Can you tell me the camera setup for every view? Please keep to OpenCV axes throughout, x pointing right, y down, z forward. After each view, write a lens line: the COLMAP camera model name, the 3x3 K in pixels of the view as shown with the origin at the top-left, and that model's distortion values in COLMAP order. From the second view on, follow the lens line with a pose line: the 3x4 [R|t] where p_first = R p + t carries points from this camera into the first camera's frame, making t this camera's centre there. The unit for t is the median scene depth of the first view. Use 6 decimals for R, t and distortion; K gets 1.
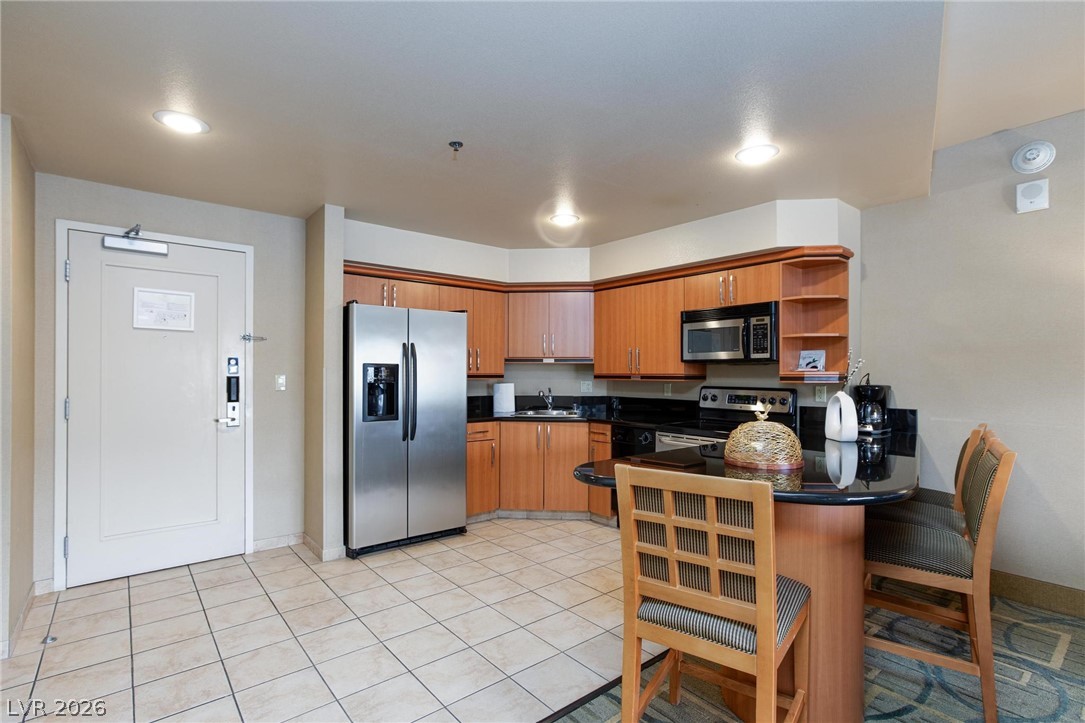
lens RADIAL K [[524.9, 0, 544.2], [0, 524.9, 373.6], [0, 0, 1]] dist [-0.025980, 0.025007]
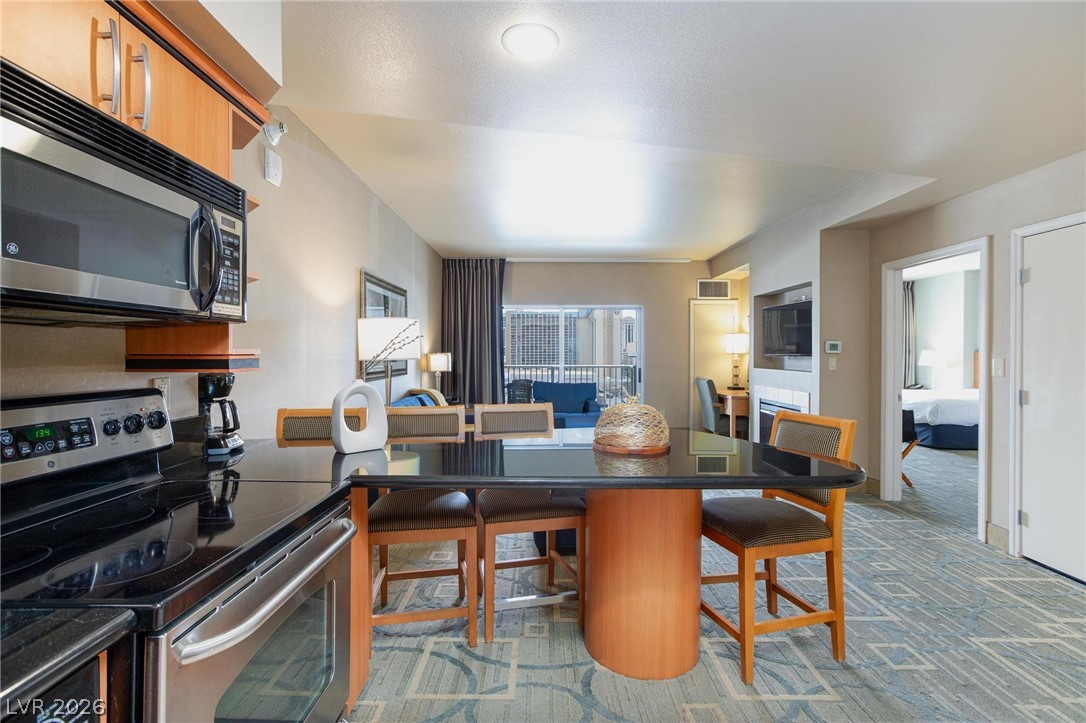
lens RADIAL K [[499.6, 0, 544.5], [0, 499.6, 355.0], [0, 0, 1]] dist [-0.023115, 0.019169]
pose [[-0.778301, -0.006077, 0.627862, -0.024961], [-0.003190, 0.999979, 0.005725, -0.001279], [-0.627883, 0.002453, -0.778304, 1.085846]]
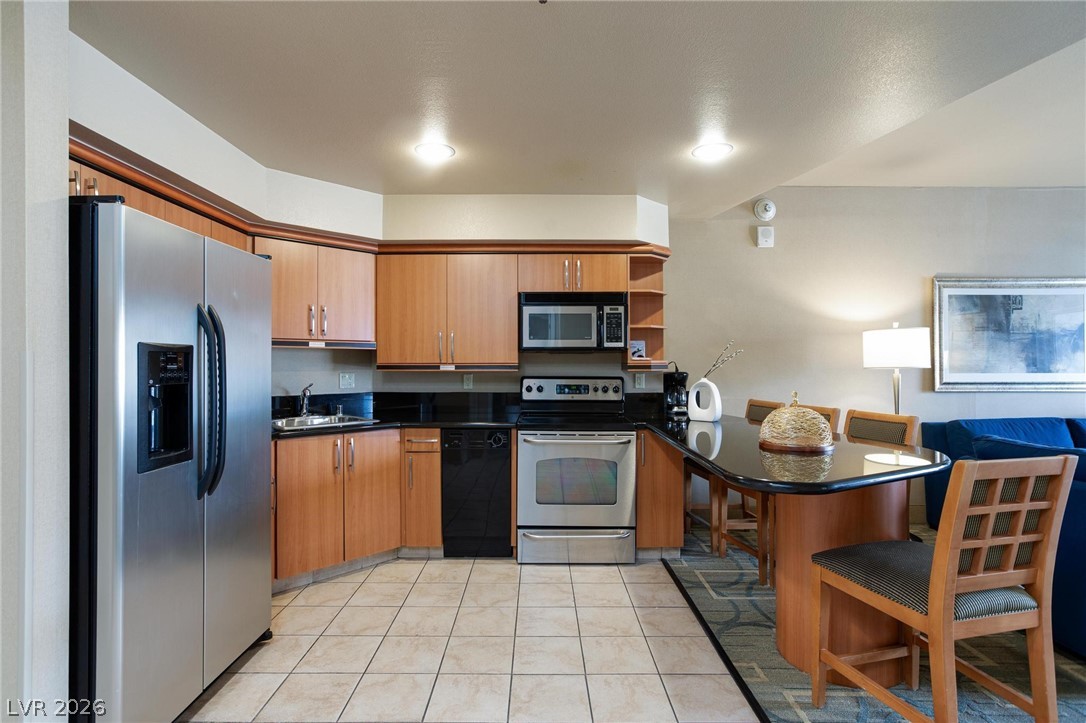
lens RADIAL K [[539.6, 0, 543.0], [0, 539.6, 361.5], [0, 0, 1]] dist [-0.024781, 0.000963]
pose [[0.635945, -0.002733, 0.771729, -0.449627], [0.002740, 0.999995, 0.001283, -0.003175], [-0.771729, 0.001299, 0.635950, 0.420943]]
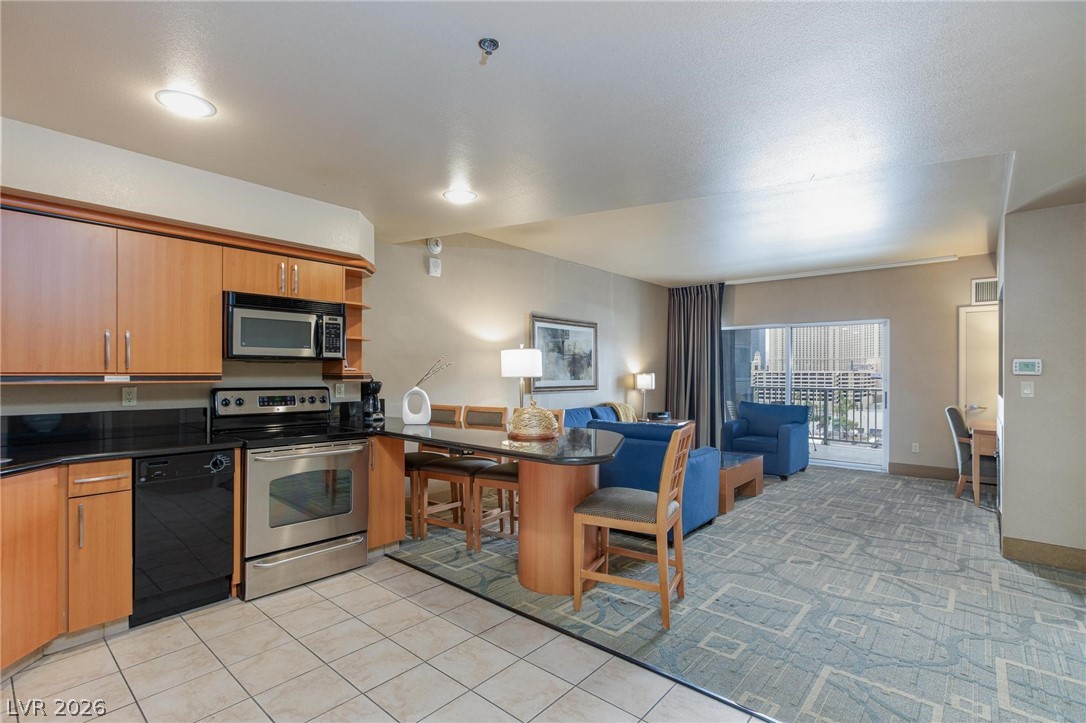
lens RADIAL K [[506.2, 0, 542.4], [0, 506.2, 369.0], [0, 0, 1]] dist [-0.050675, 0.029270]
pose [[-0.168346, 0.002693, 0.985724, -0.575623], [-0.004305, 0.999985, -0.003467, -0.004619], [-0.985719, -0.004827, -0.168331, 0.723211]]
